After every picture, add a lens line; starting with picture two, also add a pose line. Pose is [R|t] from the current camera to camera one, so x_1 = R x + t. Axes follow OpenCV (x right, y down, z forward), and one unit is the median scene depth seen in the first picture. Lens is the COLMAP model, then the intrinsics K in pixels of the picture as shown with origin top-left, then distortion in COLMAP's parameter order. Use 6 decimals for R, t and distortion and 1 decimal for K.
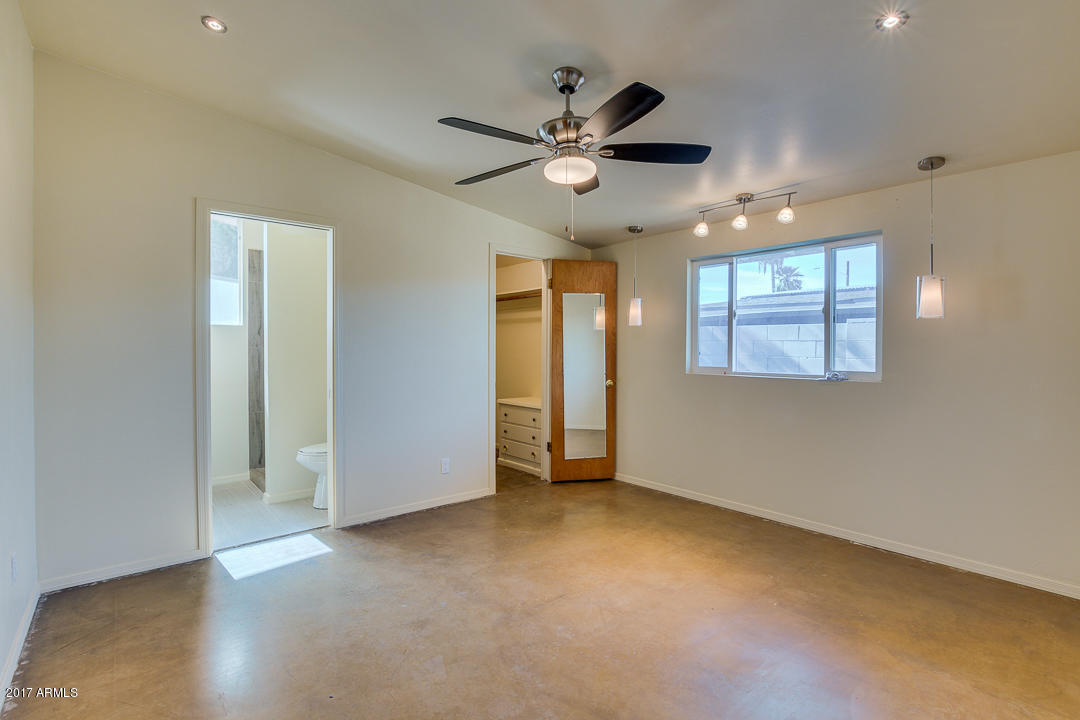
lens RADIAL K [[504.1, 0, 544.1], [0, 504.1, 350.9], [0, 0, 1]] dist [-0.031328, 0.000068]
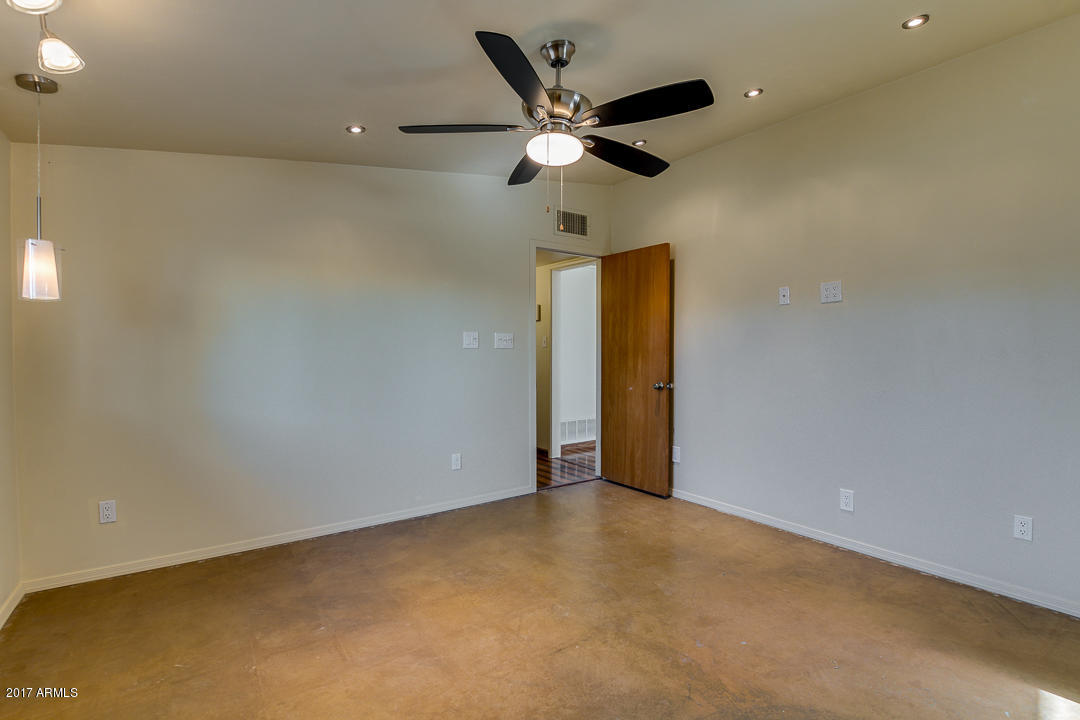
lens RADIAL K [[504.1, 0, 544.1], [0, 504.1, 350.9], [0, 0, 1]] dist [-0.031328, 0.000068]
pose [[-0.995440, -0.004442, 0.095283, -0.013362], [-0.003028, 0.999883, 0.014976, -0.002494], [-0.095338, 0.014619, -0.995338, 1.485296]]
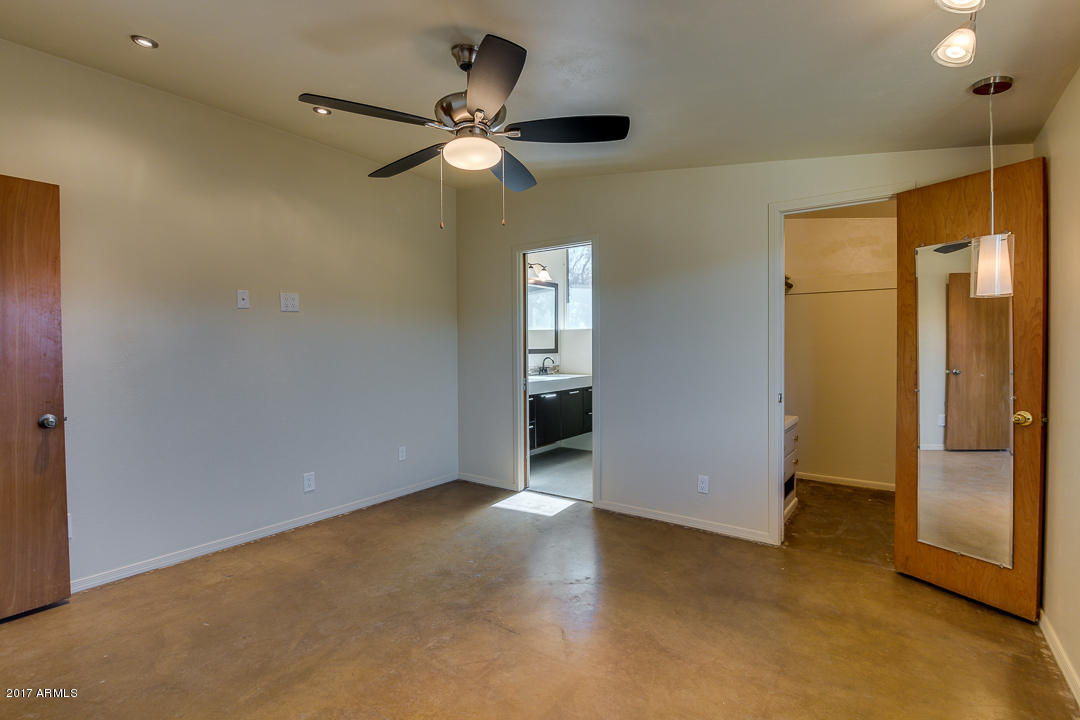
lens RADIAL K [[504.1, 0, 544.1], [0, 504.1, 350.9], [0, 0, 1]] dist [-0.031328, 0.000068]
pose [[0.227338, 0.008631, -0.973778, 0.743455], [0.002621, 0.999952, 0.009475, -0.008393], [0.973812, -0.004706, 0.227304, 0.711608]]
